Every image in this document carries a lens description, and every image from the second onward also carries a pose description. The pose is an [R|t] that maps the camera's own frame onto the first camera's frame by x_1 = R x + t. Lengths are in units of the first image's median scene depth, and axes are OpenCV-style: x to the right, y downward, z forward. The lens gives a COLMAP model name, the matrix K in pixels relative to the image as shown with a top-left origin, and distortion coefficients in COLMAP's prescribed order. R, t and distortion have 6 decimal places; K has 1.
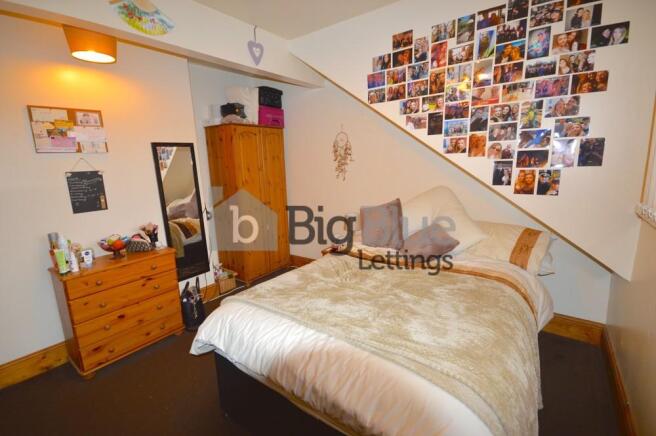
lens RADIAL K [[294.2, 0, 328.0], [0, 294.2, 218.0], [0, 0, 1]] dist [0.000494, -0.010601]
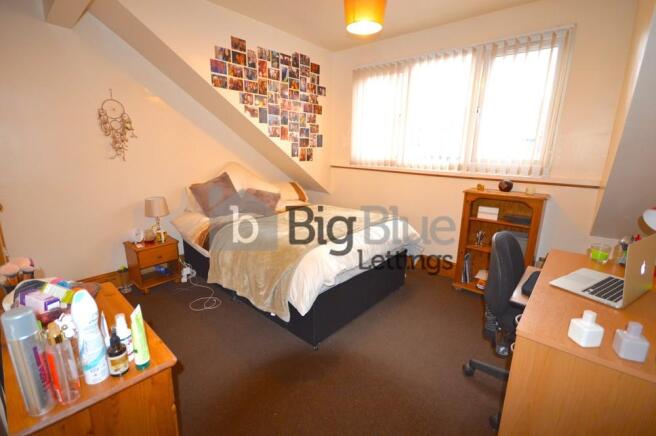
lens RADIAL K [[294.2, 0, 328.0], [0, 294.2, 218.0], [0, 0, 1]] dist [0.000494, -0.010601]
pose [[0.068088, -0.199097, 0.977612, -1.204652], [0.176172, 0.966887, 0.184643, -0.044118], [-0.982002, 0.159656, 0.100909, 0.652376]]
